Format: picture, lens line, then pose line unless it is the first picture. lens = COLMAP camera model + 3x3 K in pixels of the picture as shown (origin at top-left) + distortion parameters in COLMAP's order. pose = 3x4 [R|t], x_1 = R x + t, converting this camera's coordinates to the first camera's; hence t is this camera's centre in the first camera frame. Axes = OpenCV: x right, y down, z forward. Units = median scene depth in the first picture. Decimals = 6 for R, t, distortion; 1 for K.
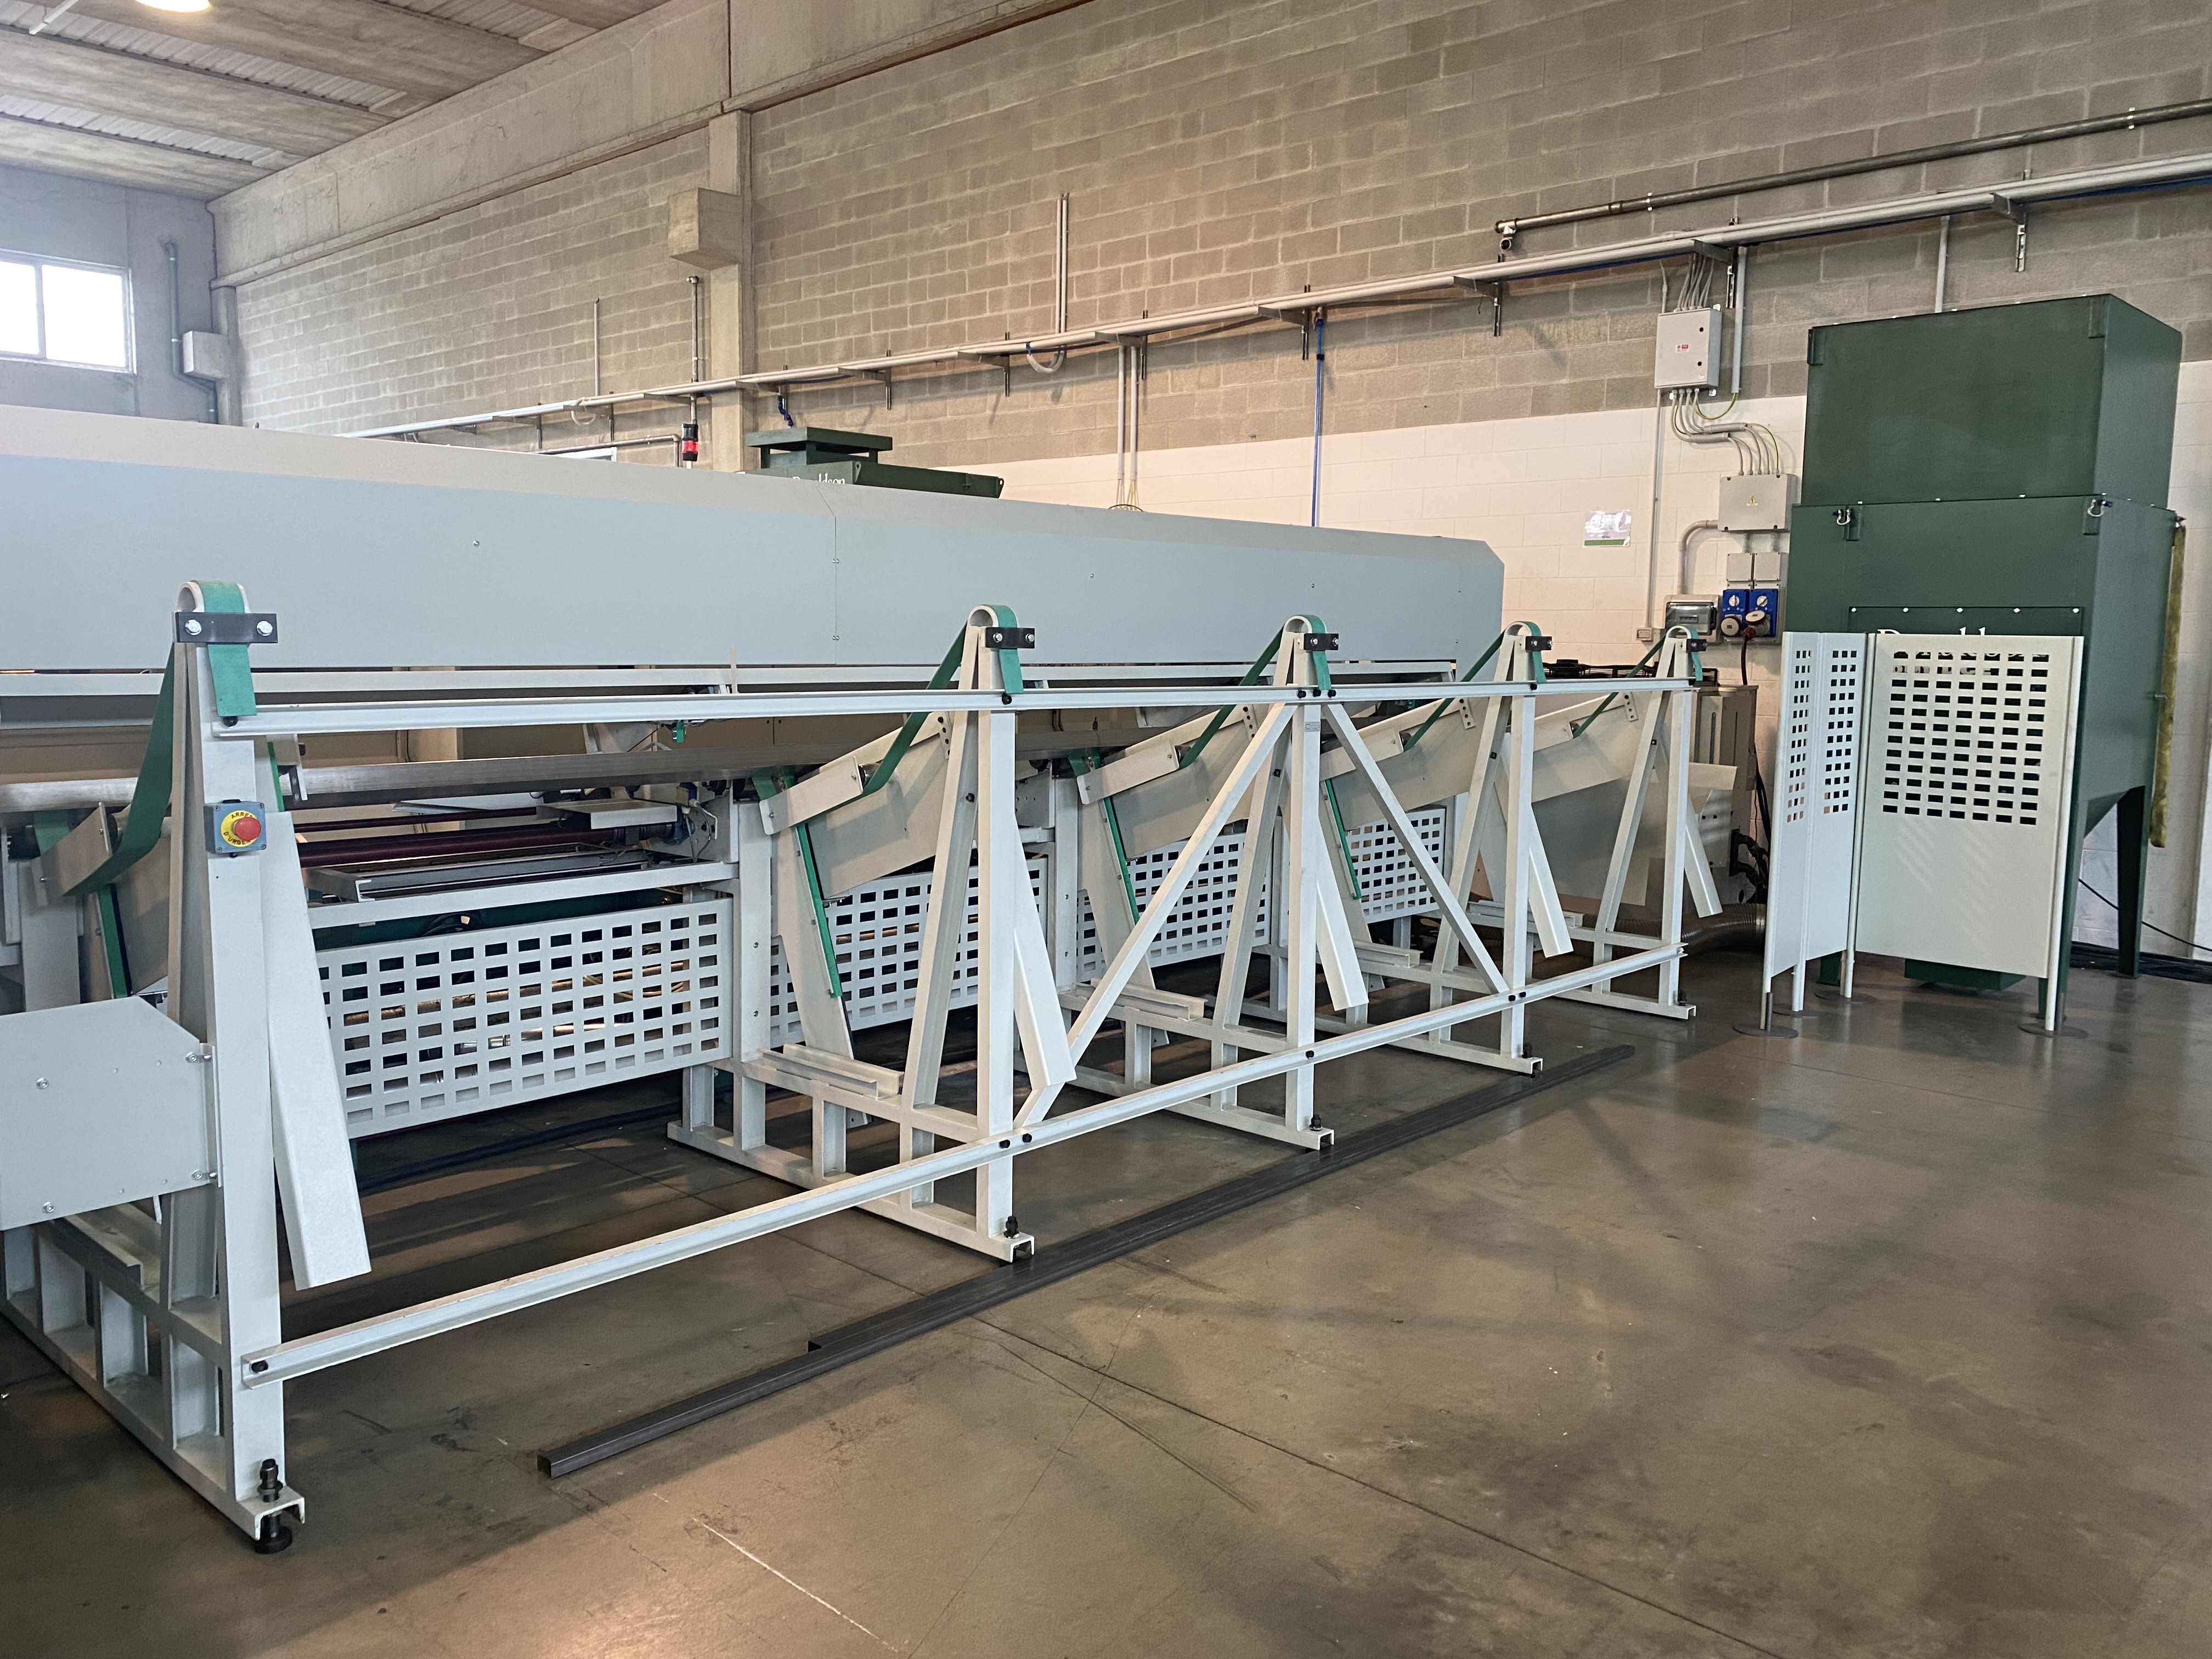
lens RADIAL K [[1667.9, 0, 1106.0], [0, 1667.9, 829.5], [0, 0, 1]] dist [0.019321, -0.000809]
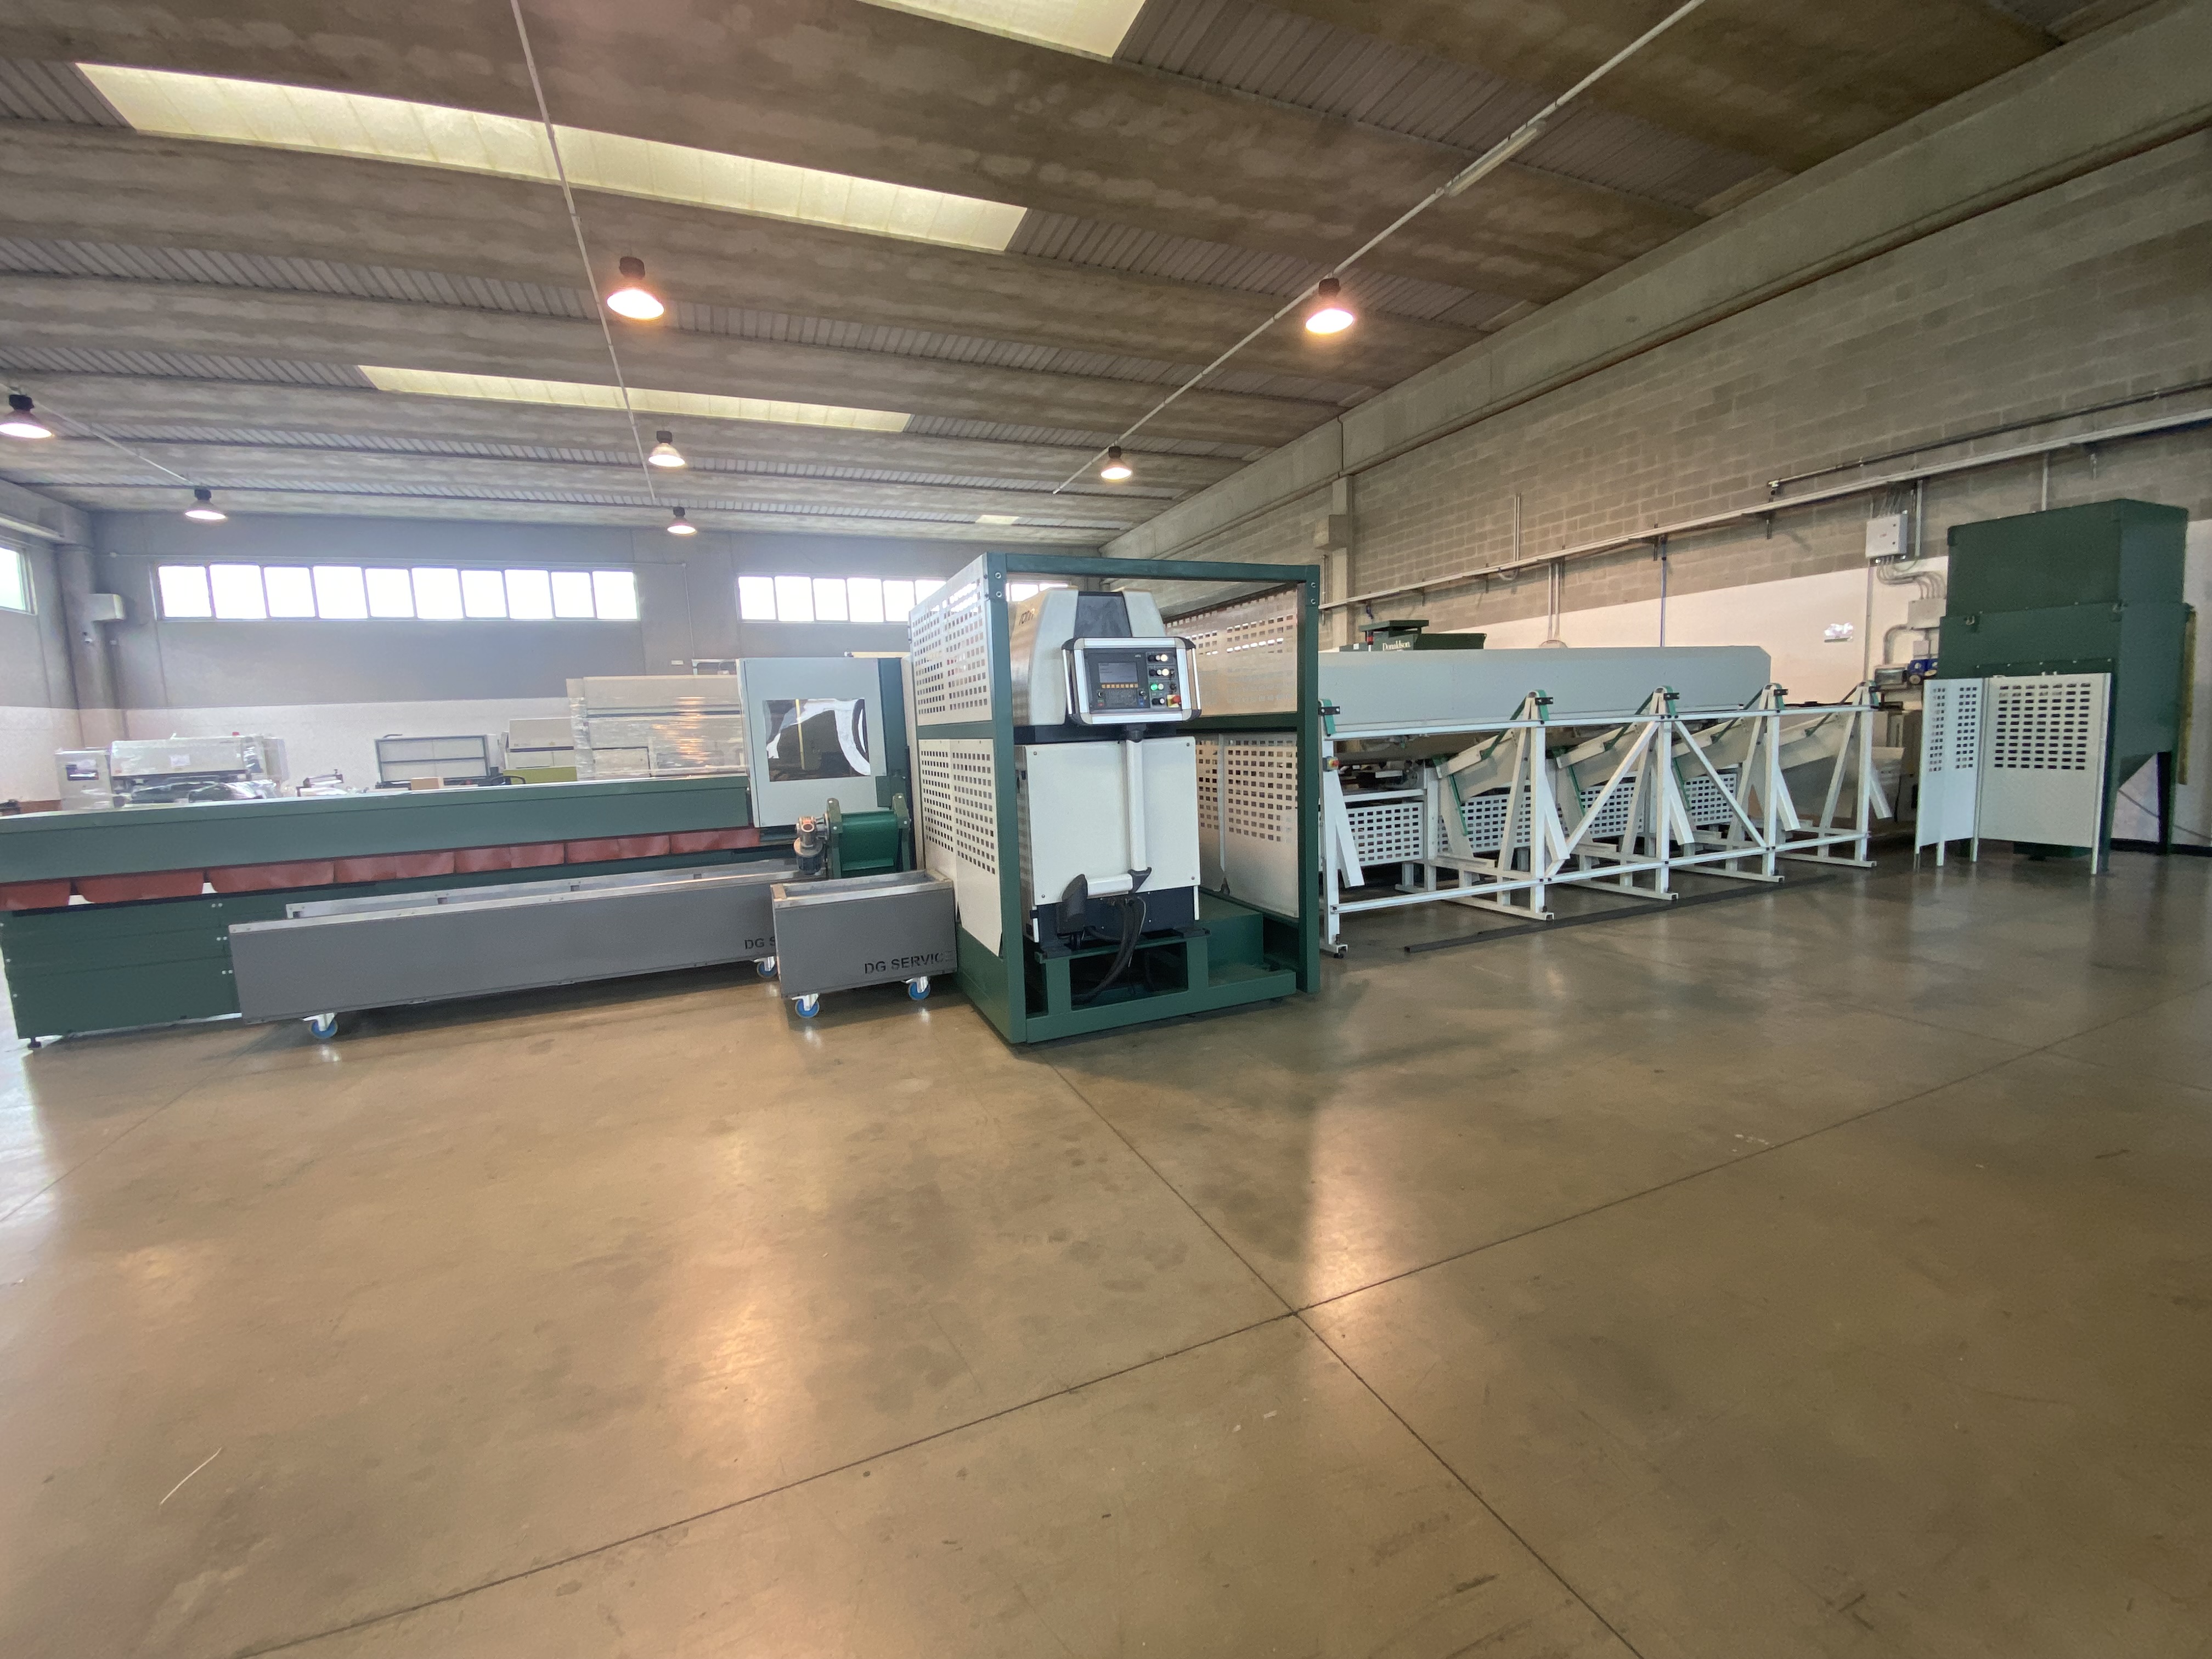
lens RADIAL K [[881.2, 0, 1106.0], [0, 881.2, 829.5], [0, 0, 1]] dist [-0.001221, -0.012390]
pose [[0.906233, -0.006114, -0.422735, -0.041600], [0.007296, 0.999973, 0.001179, 0.040059], [0.422716, -0.004153, 0.906253, -0.279152]]
